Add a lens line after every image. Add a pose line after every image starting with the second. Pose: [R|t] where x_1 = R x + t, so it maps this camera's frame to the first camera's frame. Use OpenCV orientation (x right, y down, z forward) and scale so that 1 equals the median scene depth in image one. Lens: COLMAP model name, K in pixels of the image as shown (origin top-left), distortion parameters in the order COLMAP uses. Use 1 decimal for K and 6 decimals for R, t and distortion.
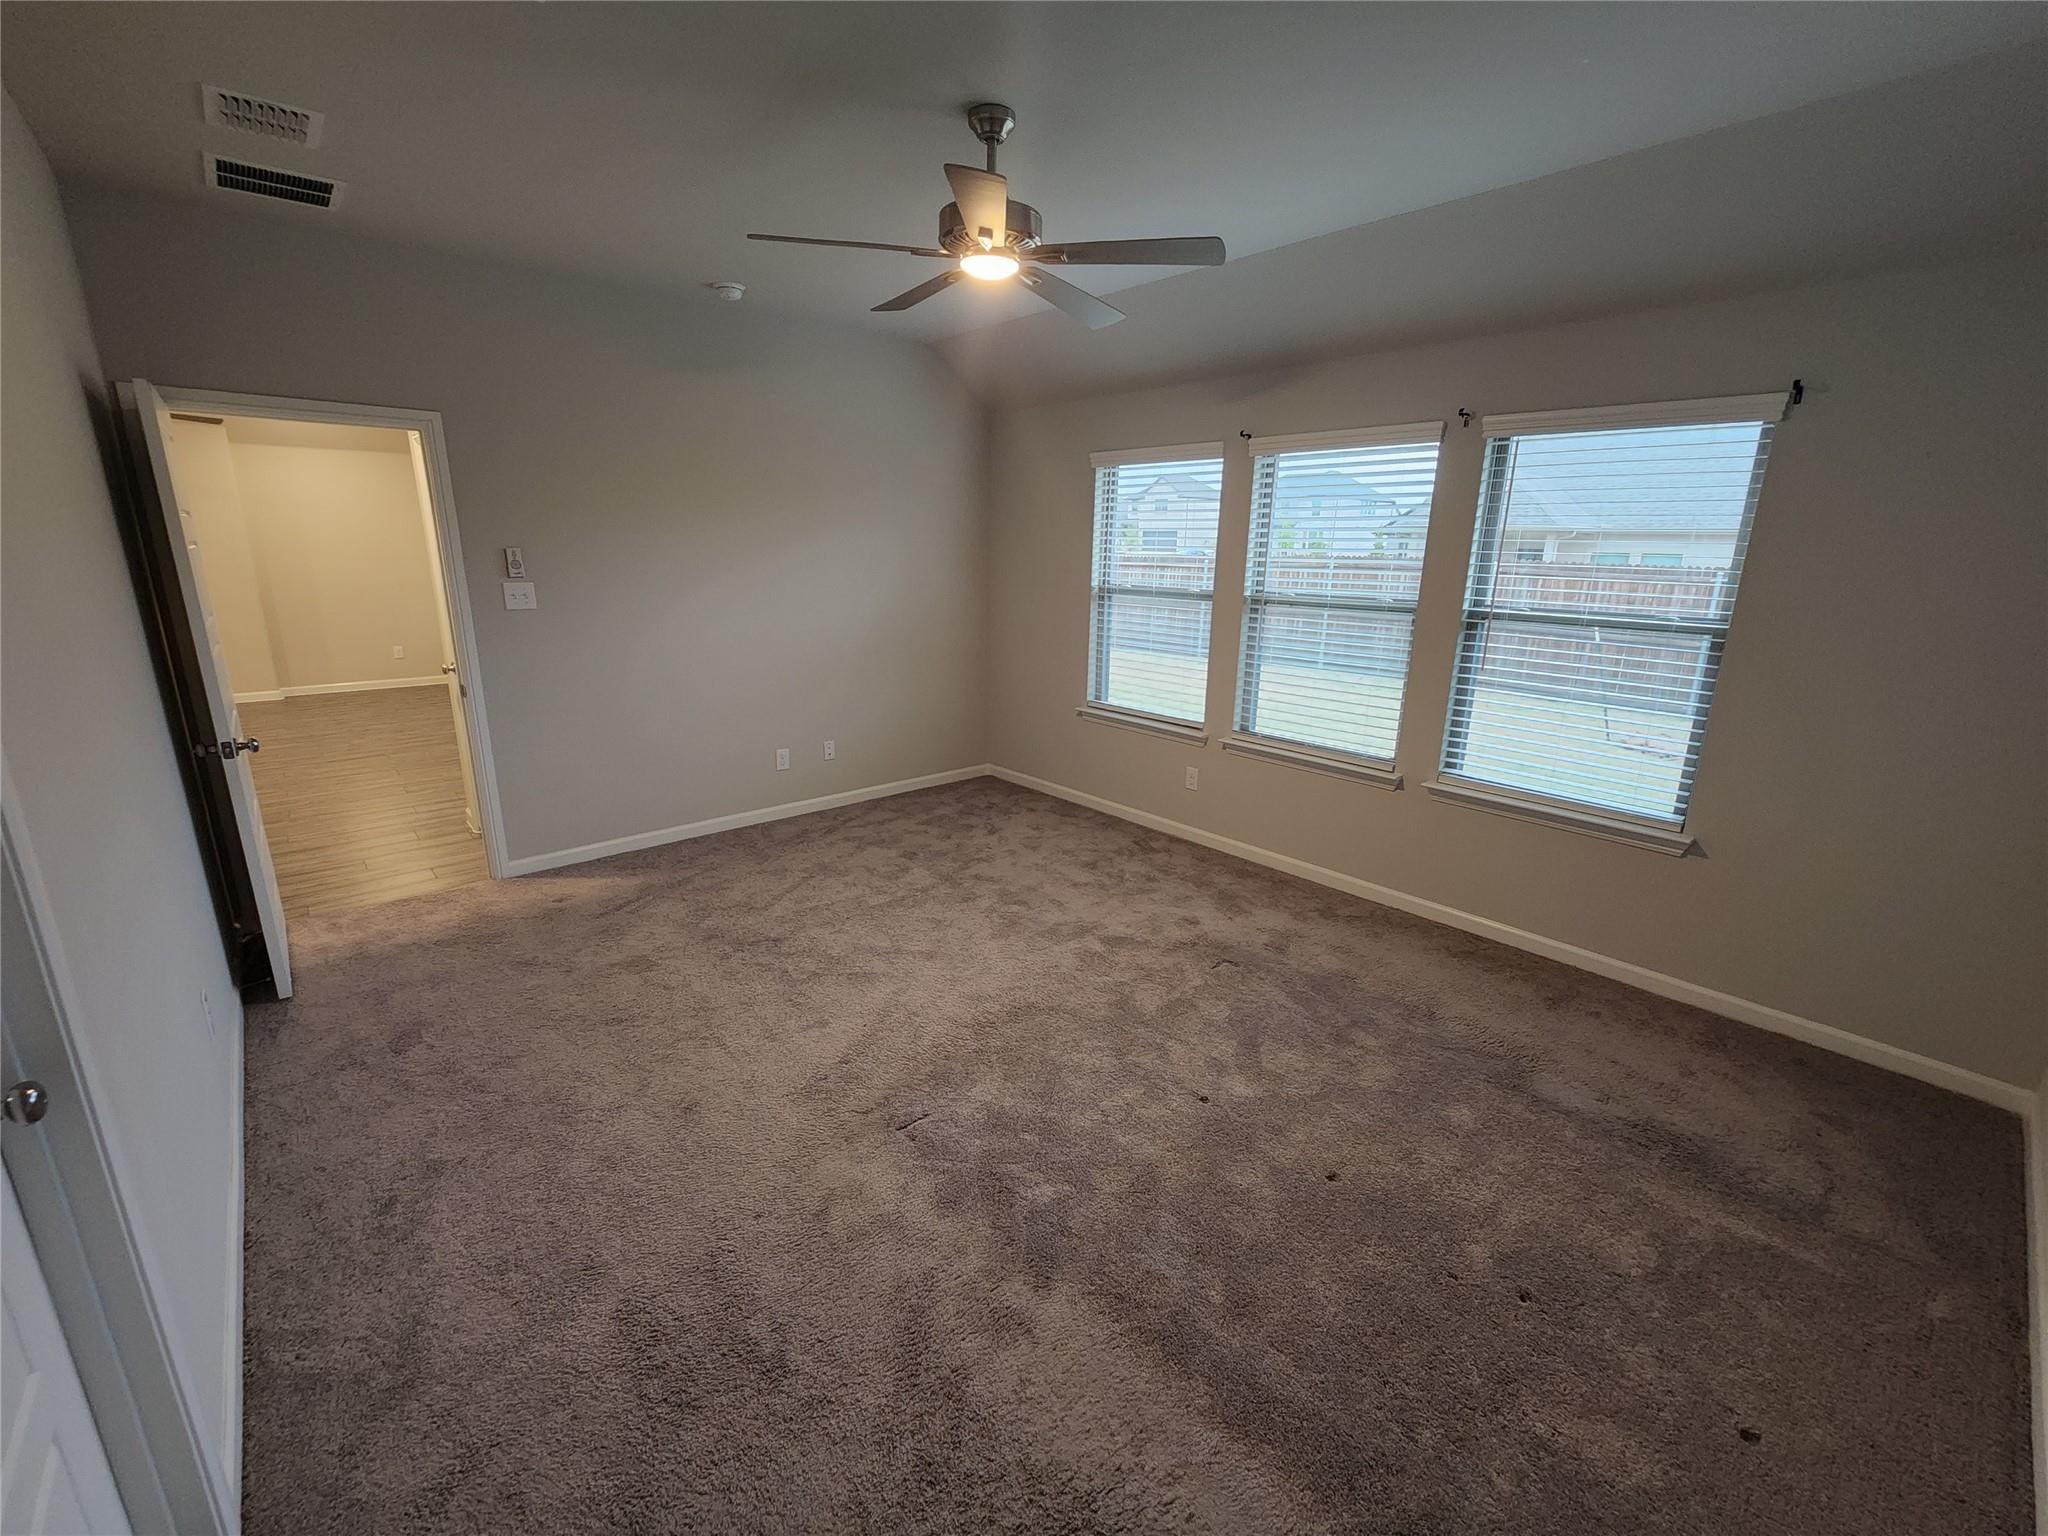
lens RADIAL K [[838.1, 0, 1024.0], [0, 838.1, 768.0], [0, 0, 1]] dist [-0.000893, 0.000243]
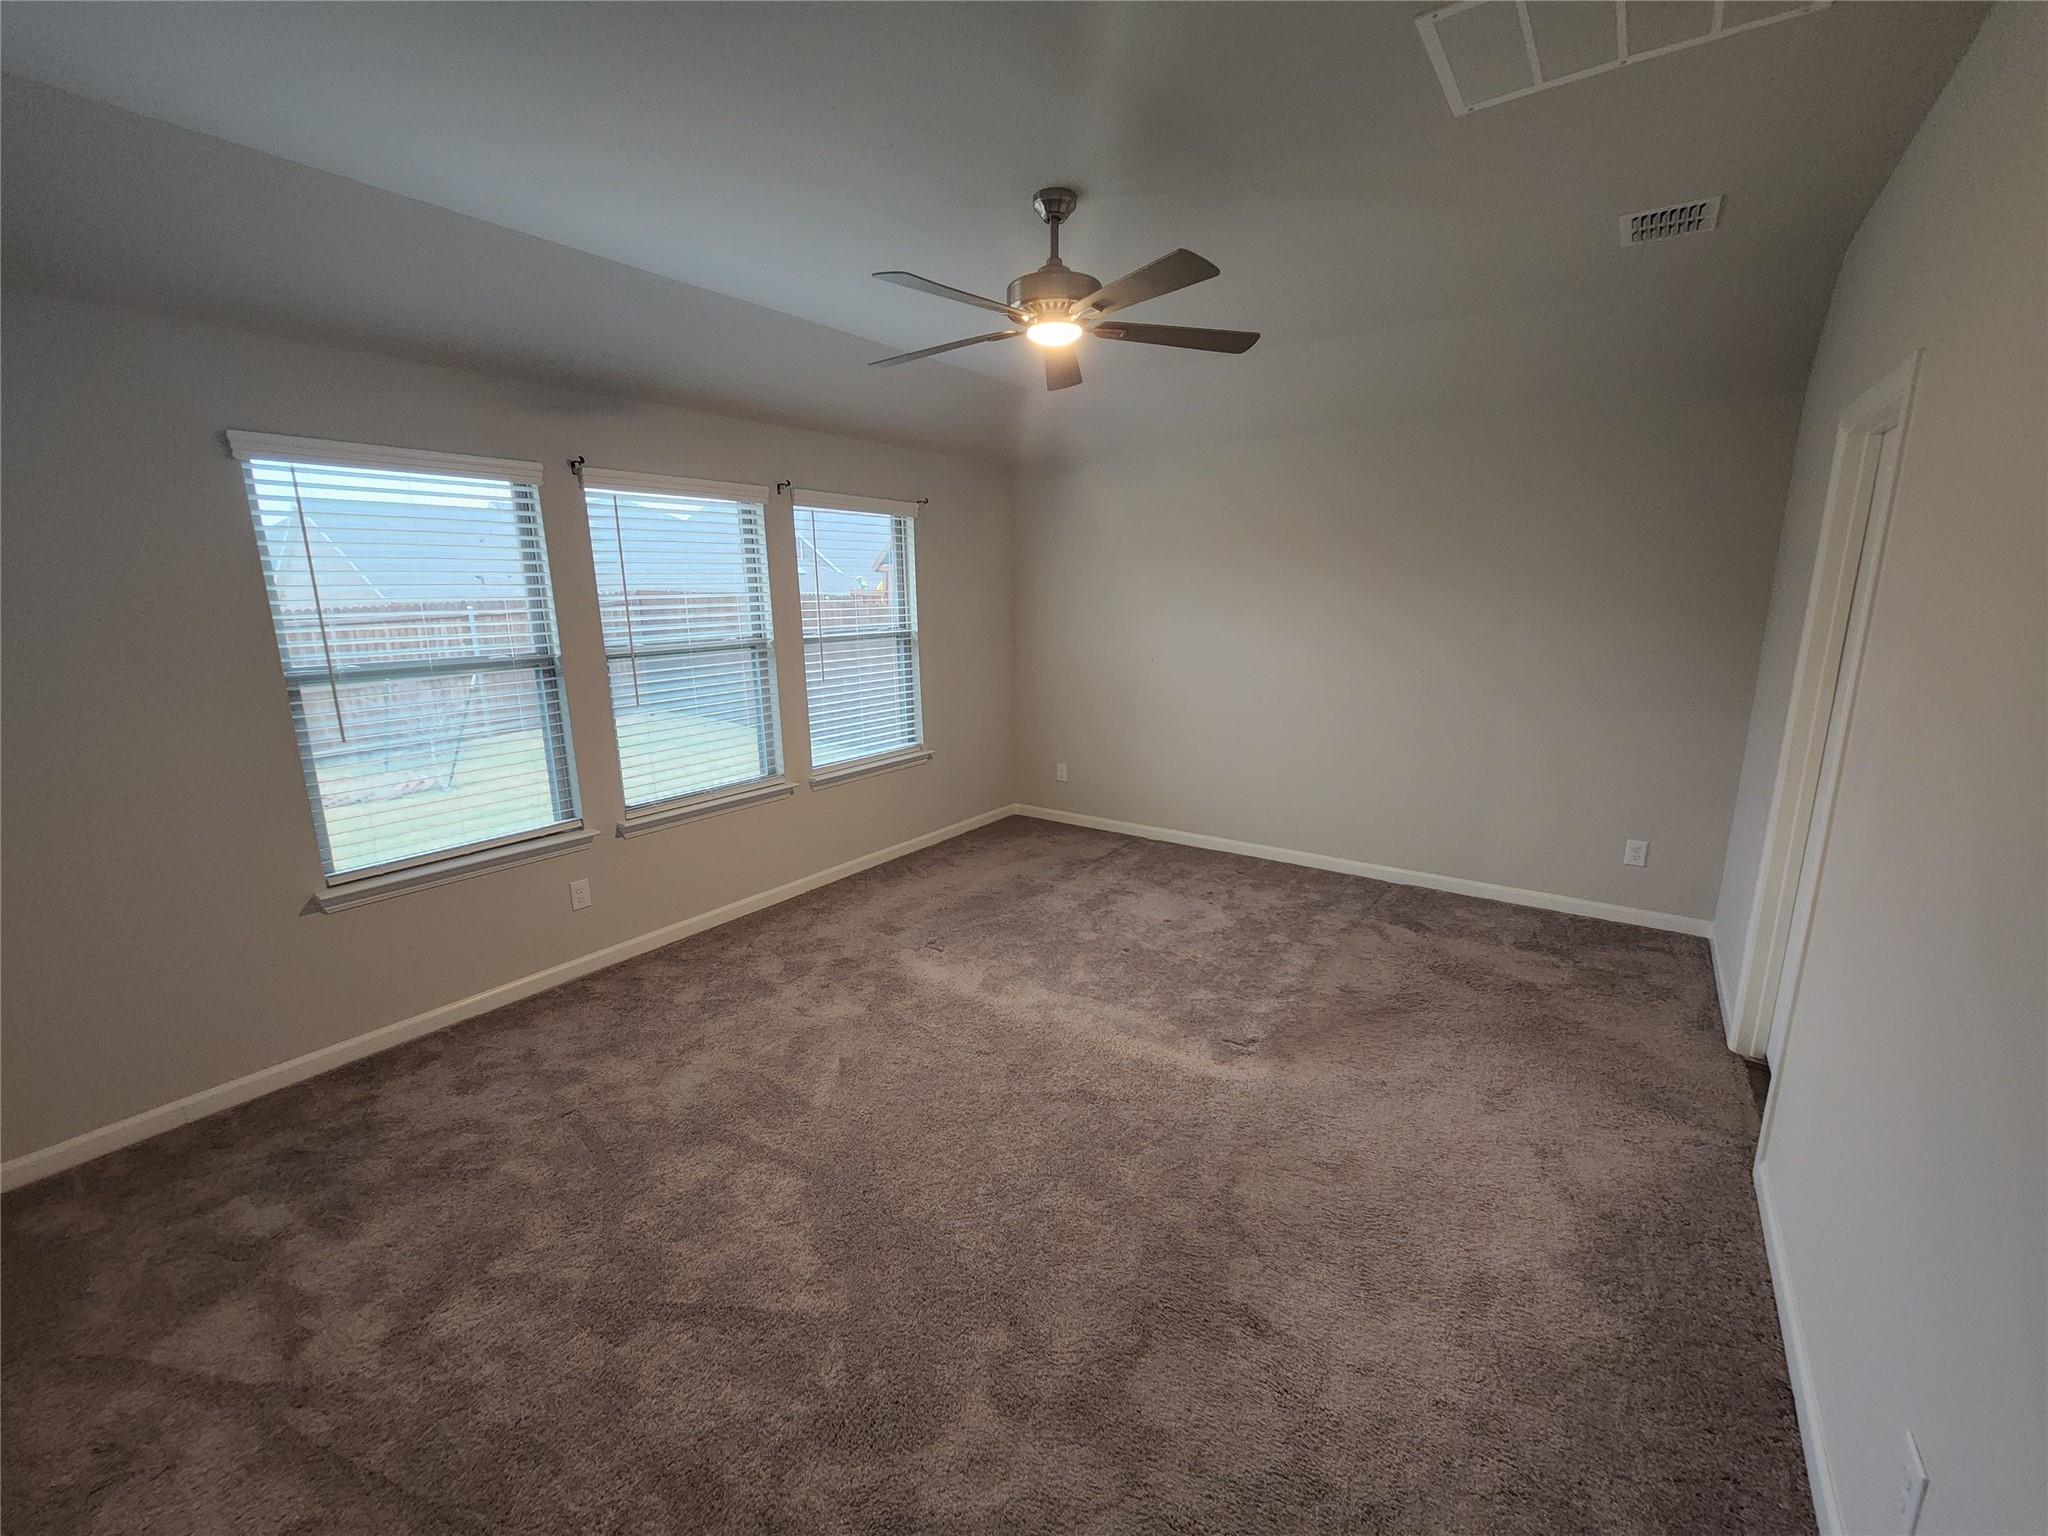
lens RADIAL K [[847.8, 0, 1017.5], [0, 847.8, 773.0], [0, 0, 1]] dist [0.000053, 0.002702]
pose [[-0.220009, -0.218529, 0.950705, -0.607638], [0.261188, 0.925806, 0.273249, -0.199433], [-0.939881, 0.308430, -0.146609, 0.705877]]
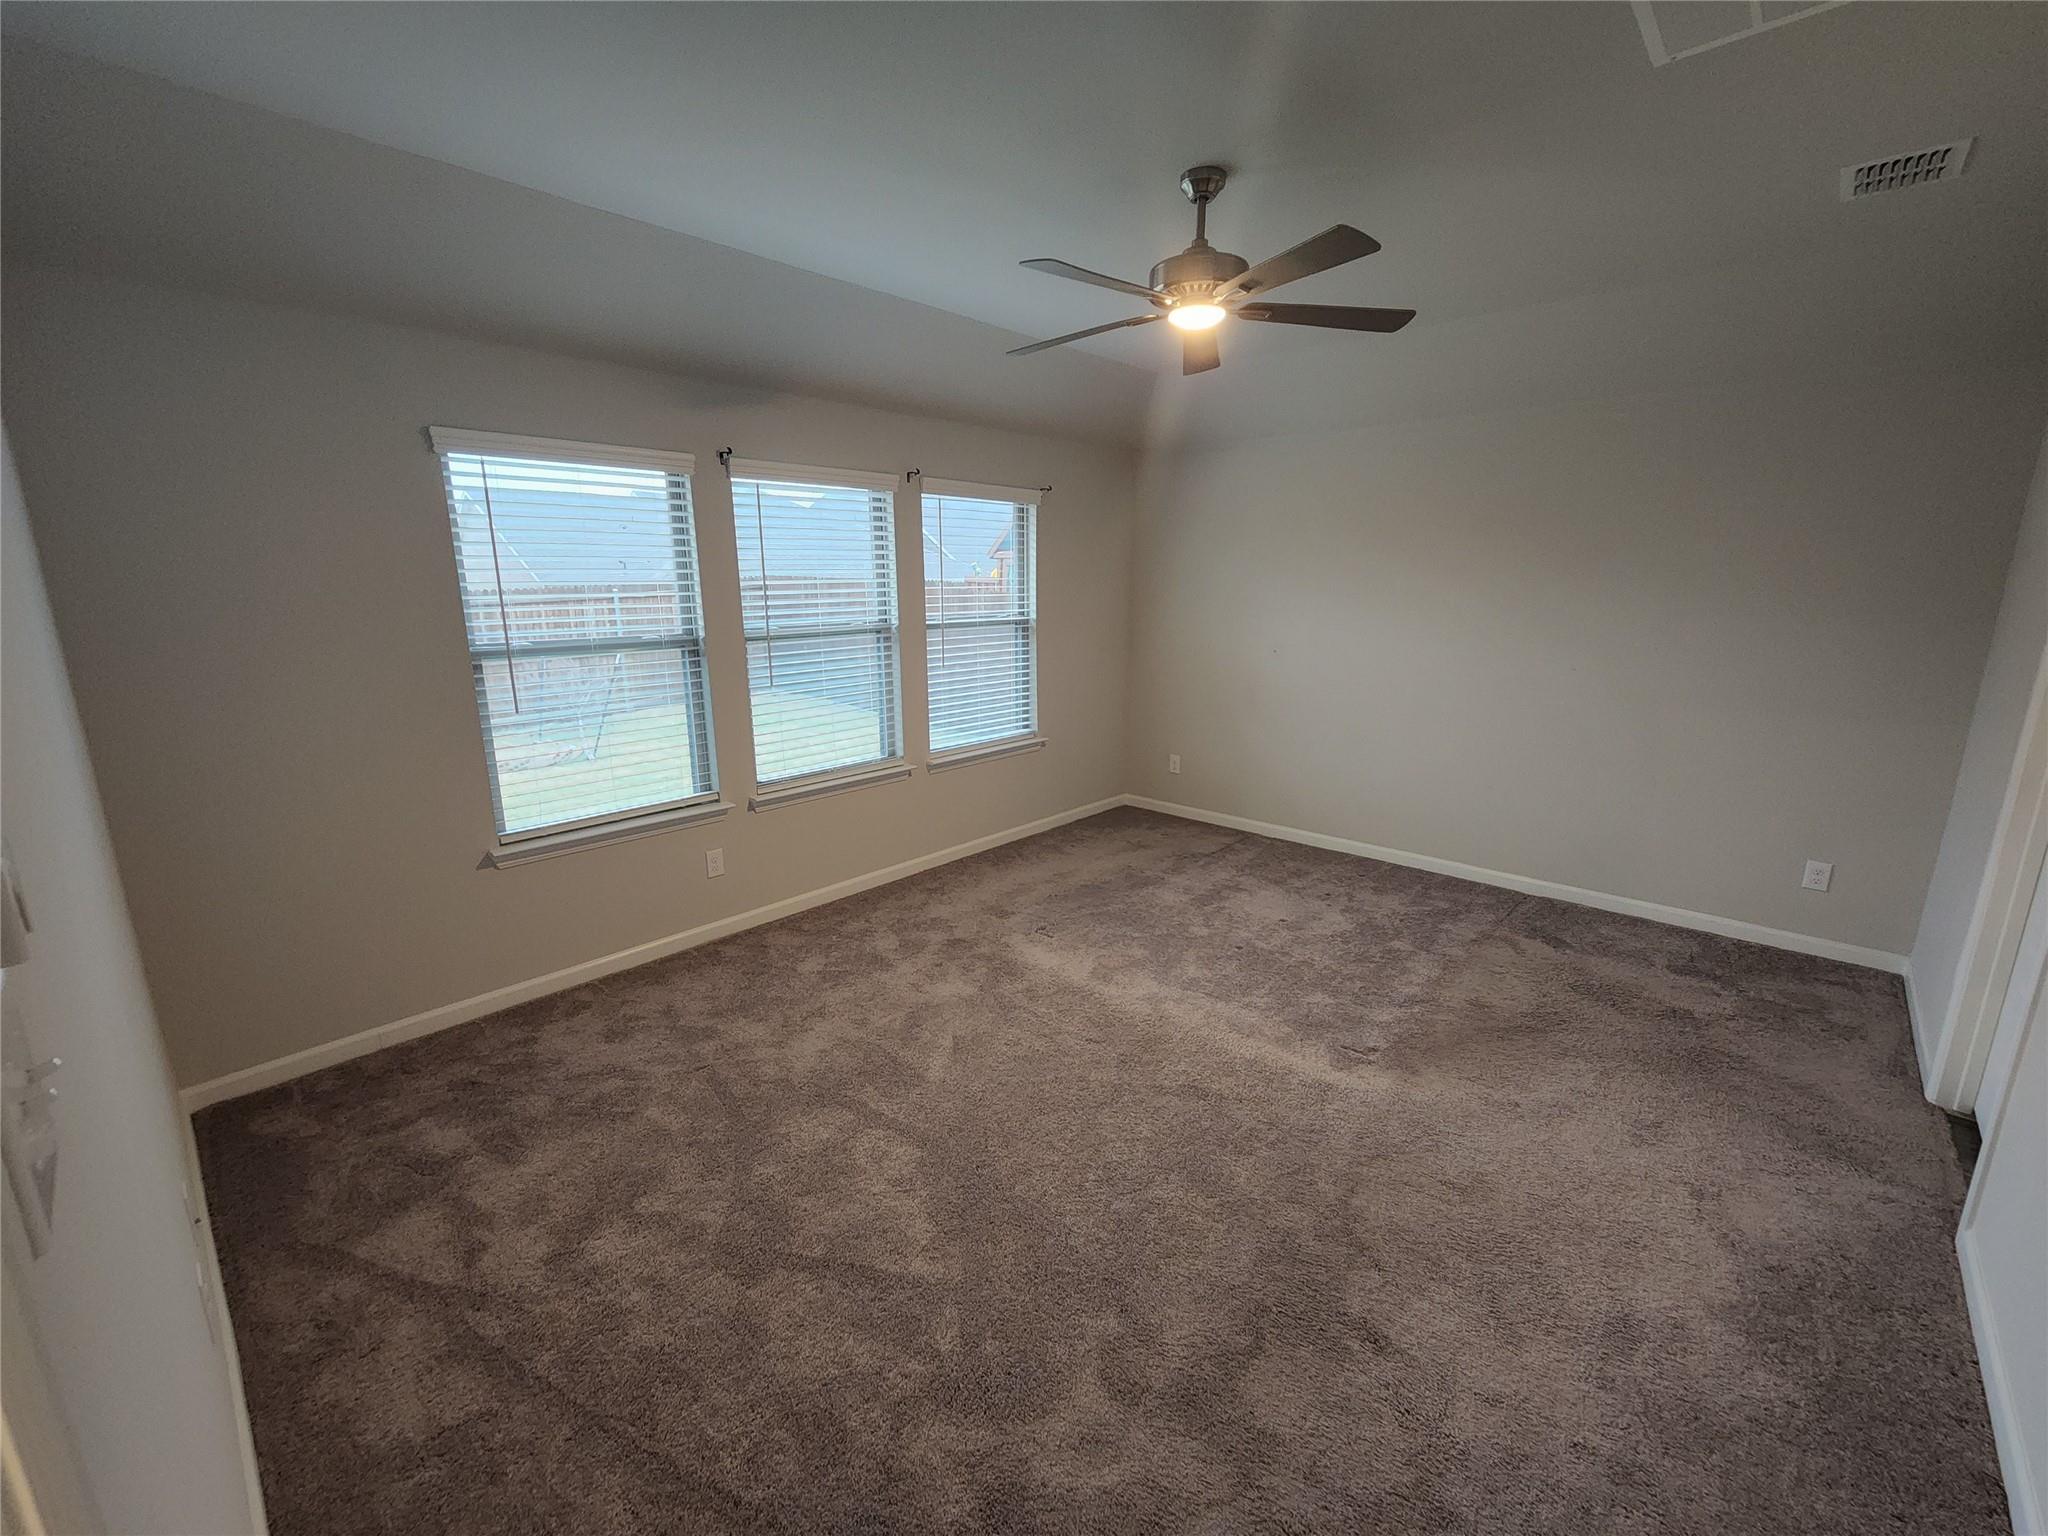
lens RADIAL K [[847.8, 0, 1017.5], [0, 847.8, 773.0], [0, 0, 1]] dist [0.000053, 0.002702]
pose [[-0.095223, -0.237071, 0.966814, -0.607156], [0.259459, 0.931747, 0.254026, -0.203074], [-0.961048, 0.275038, -0.027214, 0.719292]]
